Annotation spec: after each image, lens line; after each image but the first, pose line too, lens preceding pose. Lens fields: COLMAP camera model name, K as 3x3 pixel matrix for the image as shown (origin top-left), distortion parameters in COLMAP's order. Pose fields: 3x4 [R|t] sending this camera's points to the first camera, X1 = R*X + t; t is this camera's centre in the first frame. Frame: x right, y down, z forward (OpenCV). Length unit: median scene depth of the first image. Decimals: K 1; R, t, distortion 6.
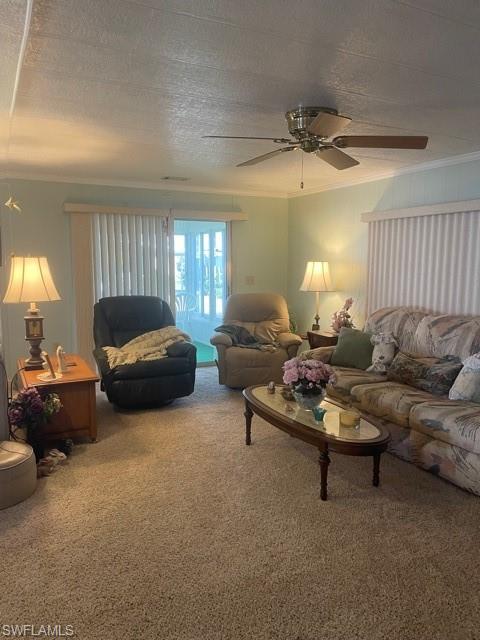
lens RADIAL K [[482.0, 0, 240.0], [0, 482.0, 320.0], [0, 0, 1]] dist [0.095292, -0.133673]
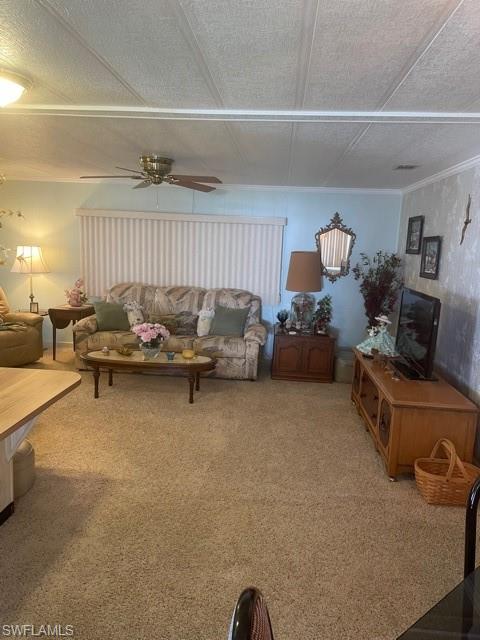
lens RADIAL K [[482.0, 0, 240.0], [0, 482.0, 320.0], [0, 0, 1]] dist [0.095292, -0.133673]
pose [[0.520795, -0.130171, 0.843699, -0.840672], [0.066989, 0.991490, 0.111622, -0.067081], [-0.851049, -0.001614, 0.525083, -0.007904]]
